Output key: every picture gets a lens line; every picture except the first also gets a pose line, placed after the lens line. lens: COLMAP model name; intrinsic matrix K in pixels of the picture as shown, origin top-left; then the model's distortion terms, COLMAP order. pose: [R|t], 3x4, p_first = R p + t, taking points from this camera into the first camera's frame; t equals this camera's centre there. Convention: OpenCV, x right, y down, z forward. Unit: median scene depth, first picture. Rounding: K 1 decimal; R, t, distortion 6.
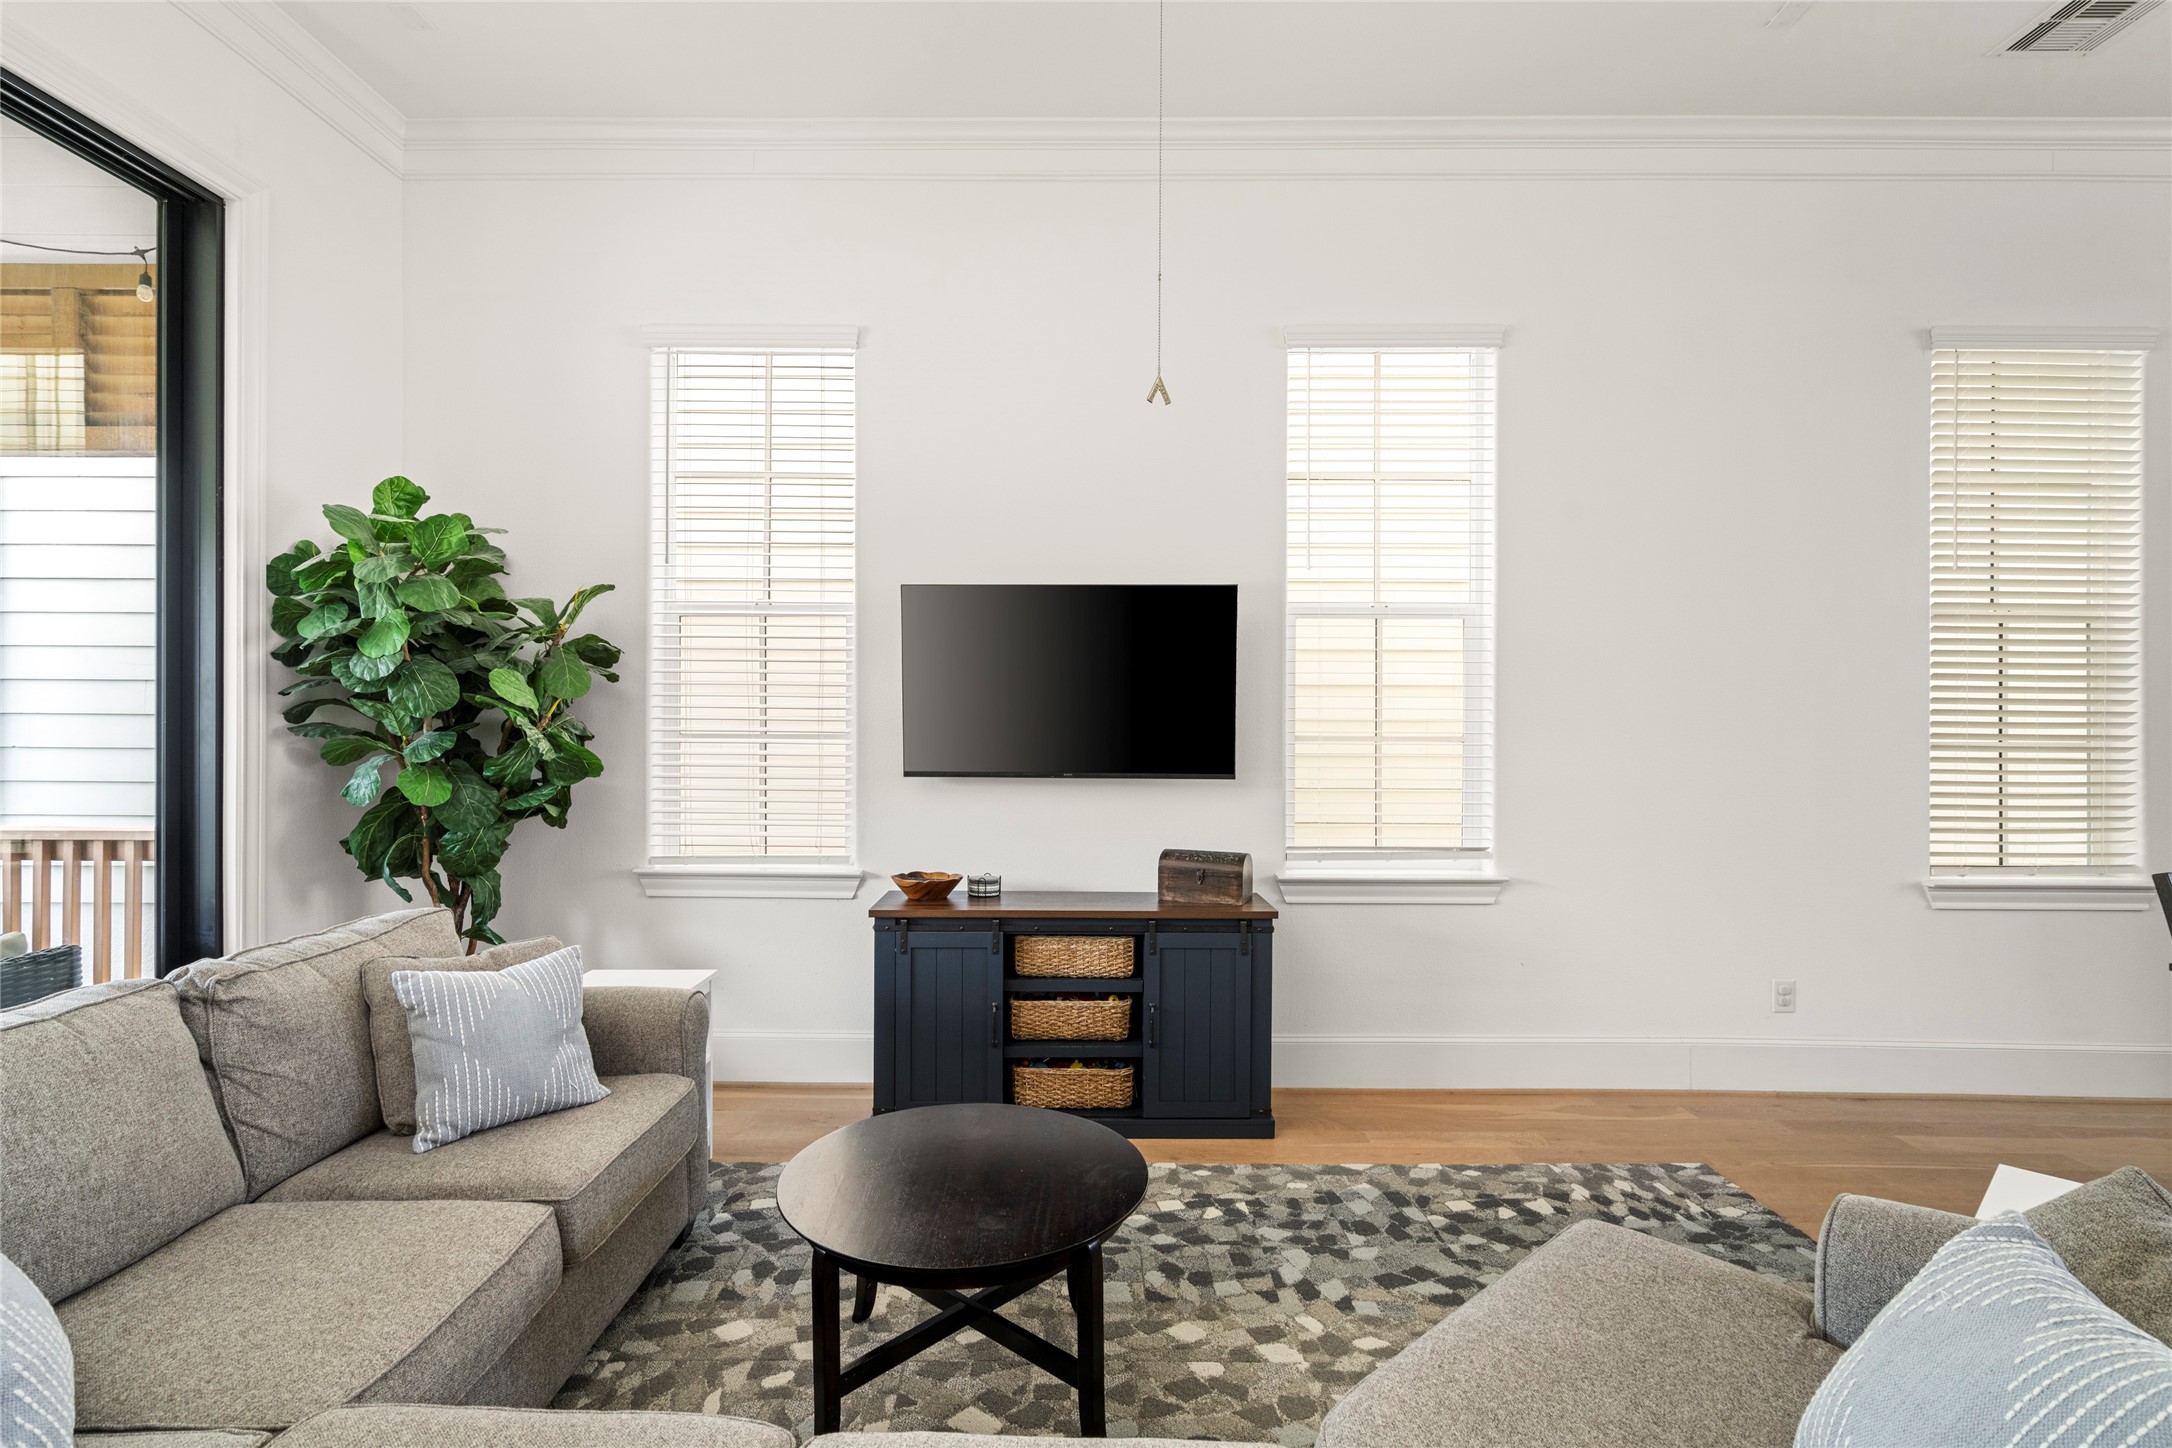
lens RADIAL K [[999.4, 0, 1085.2], [0, 999.4, 740.0], [0, 0, 1]] dist [-0.002441, -0.000130]
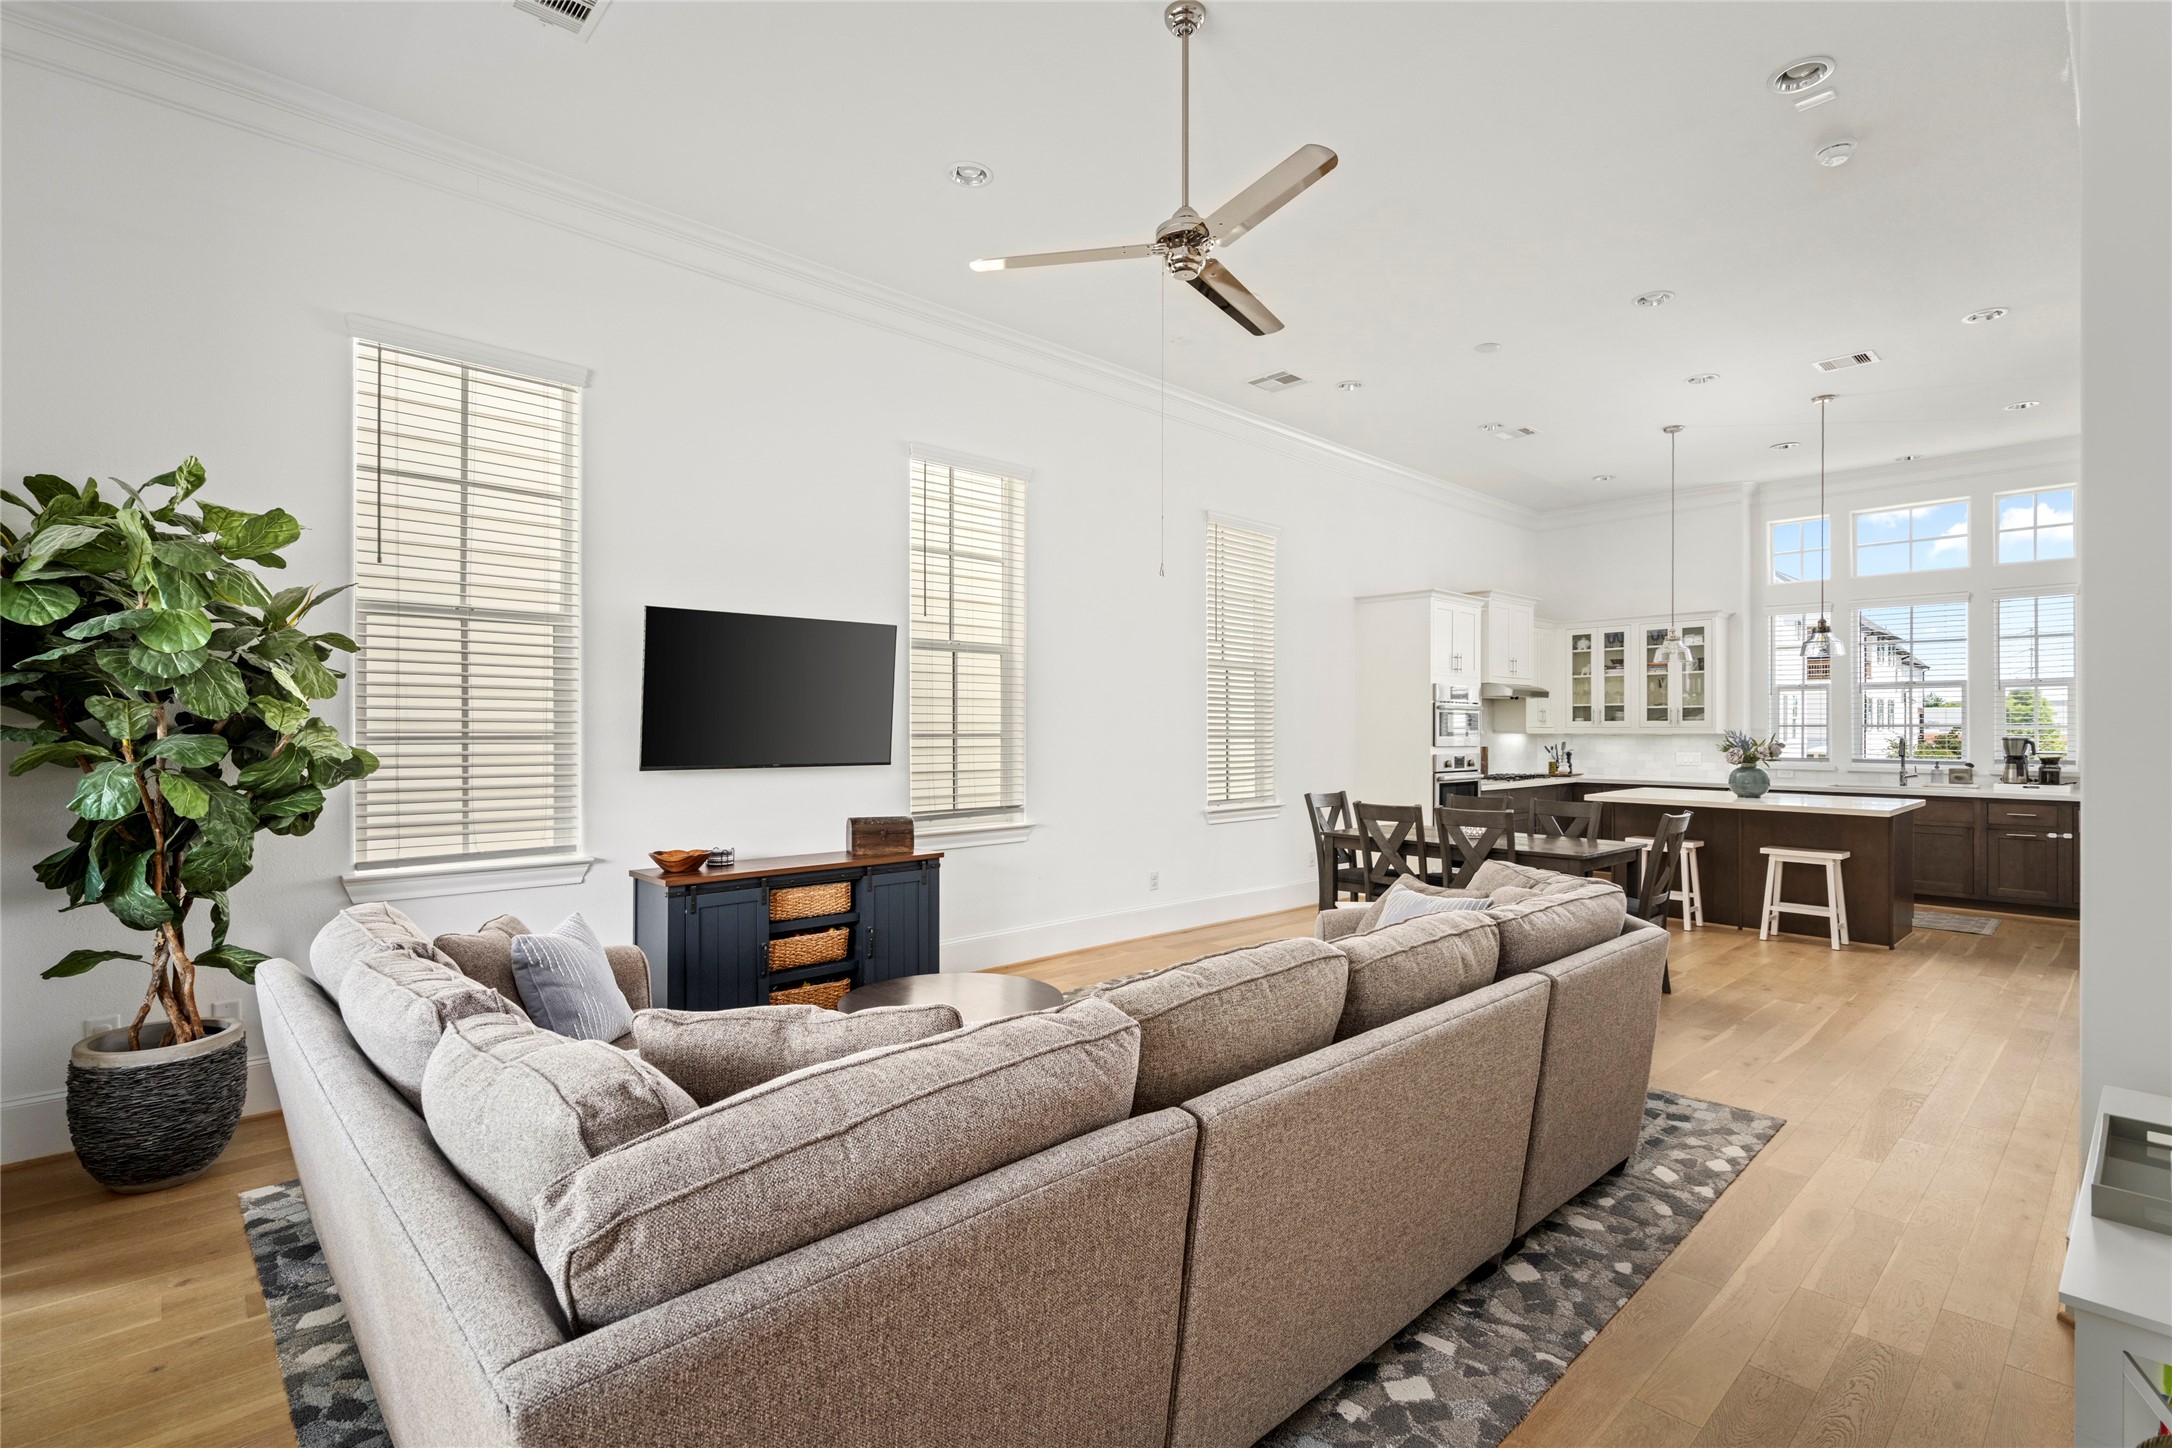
lens RADIAL K [[999.4, 0, 1088.2], [0, 999.4, 730.0], [0, 0, 1]] dist [-0.002441, -0.000130]
pose [[0.724424, -0.003781, 0.689344, -0.669625], [0.007592, 0.999968, -0.002493, -0.002907], [-0.689313, 0.007040, 0.724430, -0.213742]]
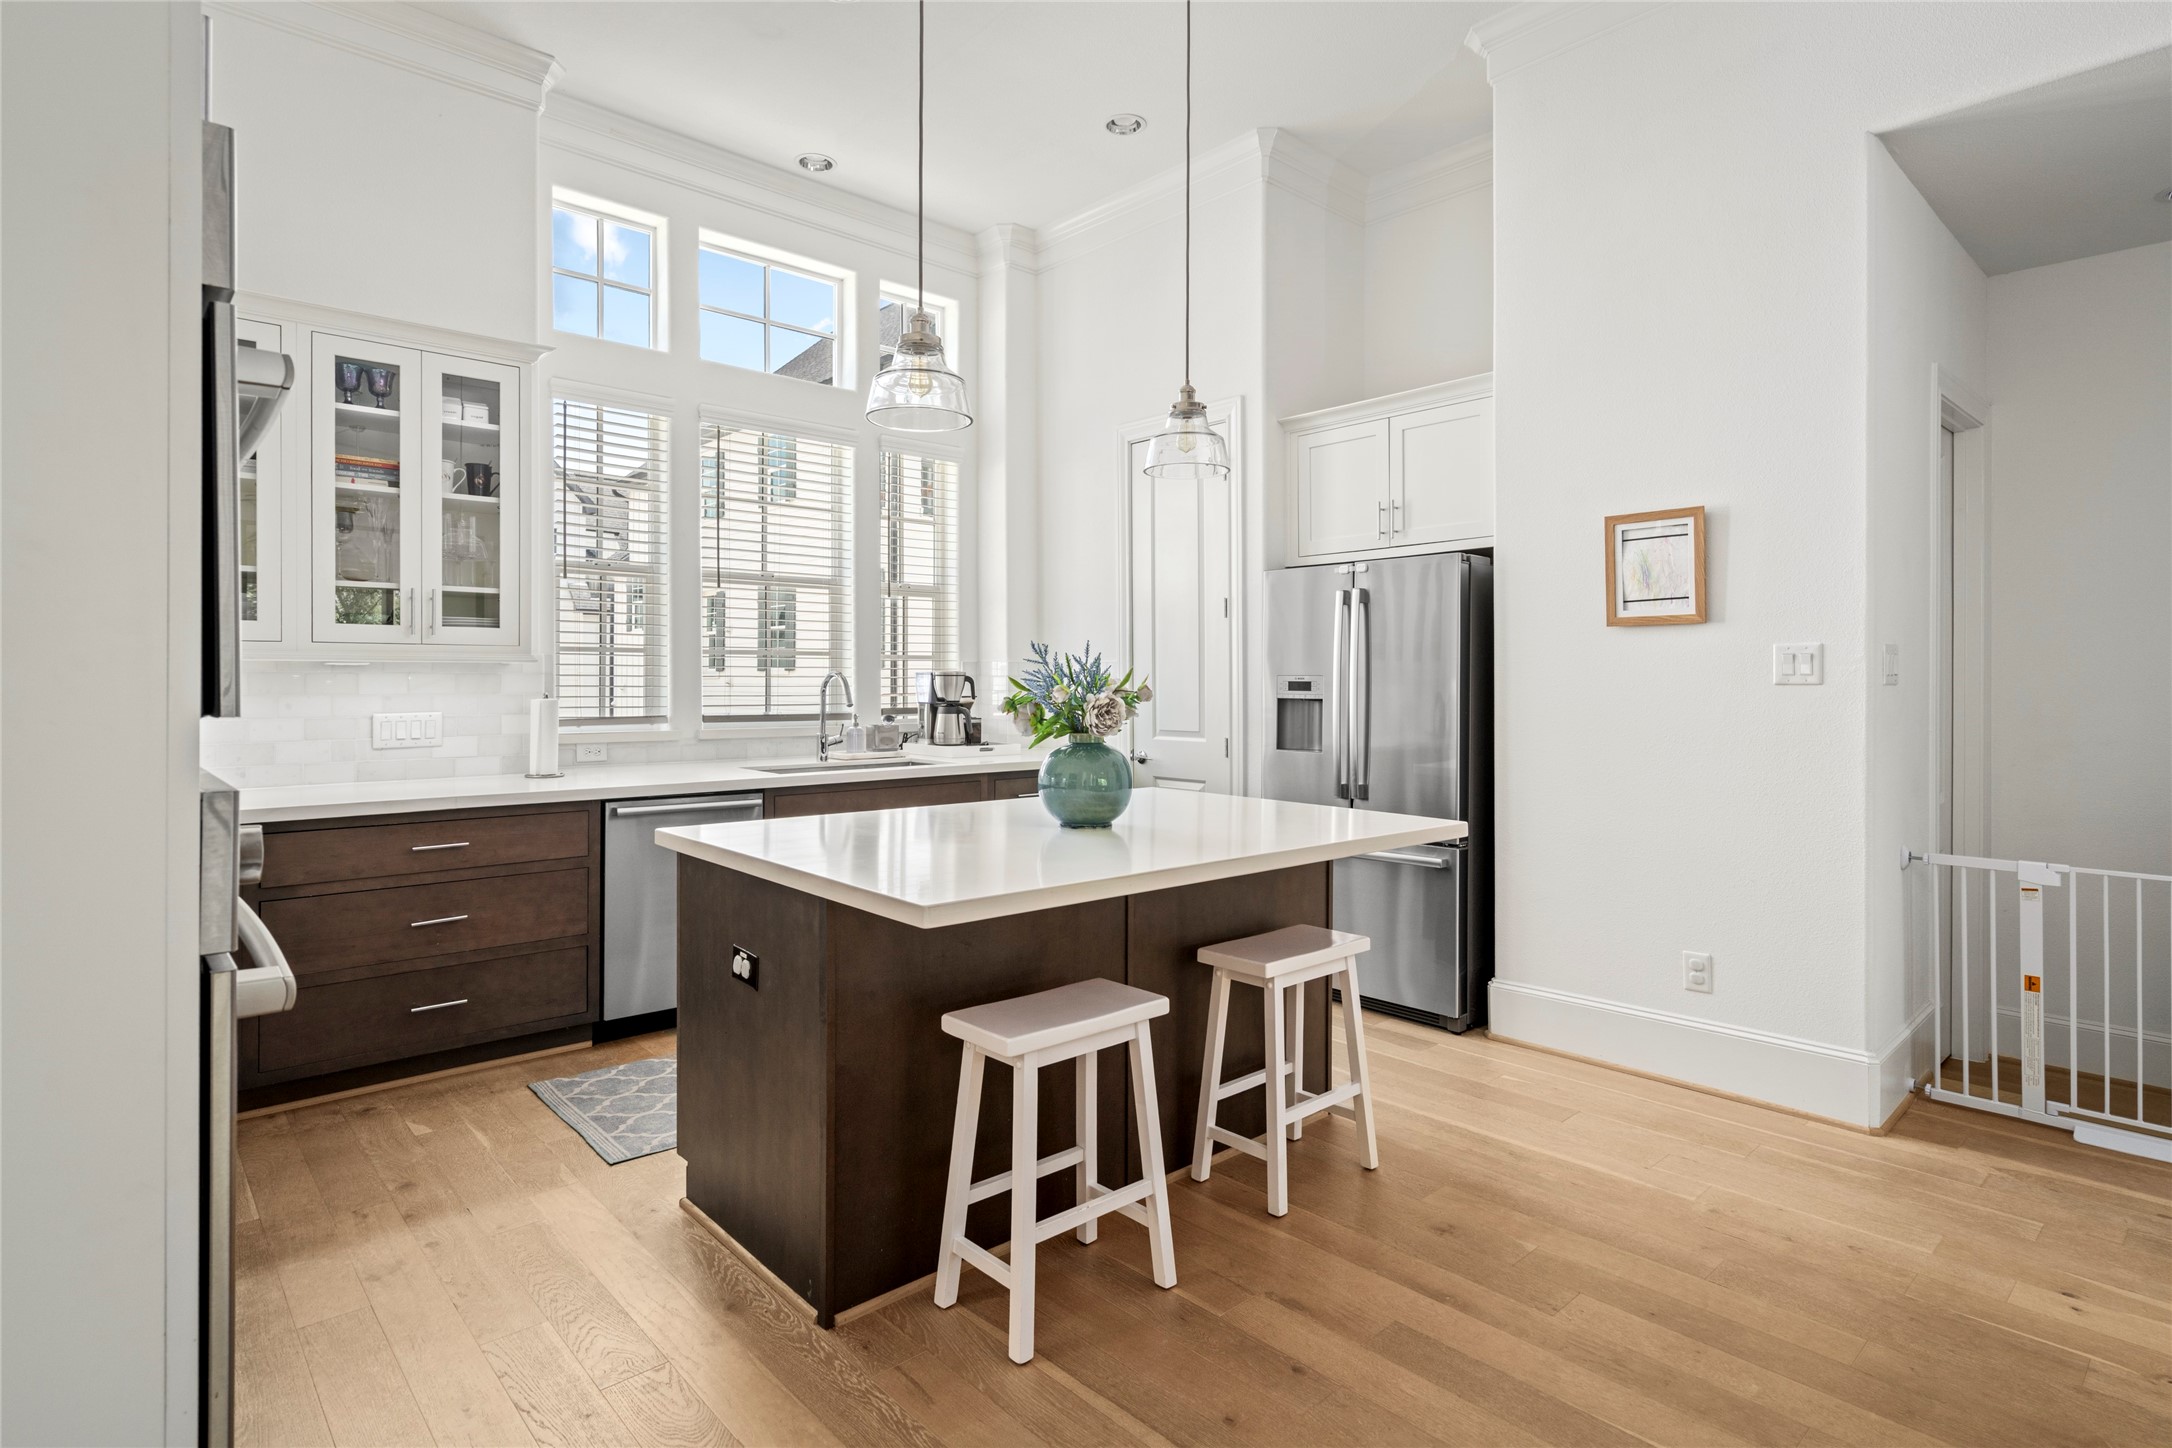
lens RADIAL K [[1061.4, 0, 1063.0], [0, 1061.4, 717.3], [0, 0, 1]] dist [-0.005394, 0.000025]
pose [[-0.672630, -0.030382, 0.739355, 1.213703], [0.000442, 0.999140, 0.041459, 0.025641], [-0.739979, 0.028213, -0.672038, 0.928527]]
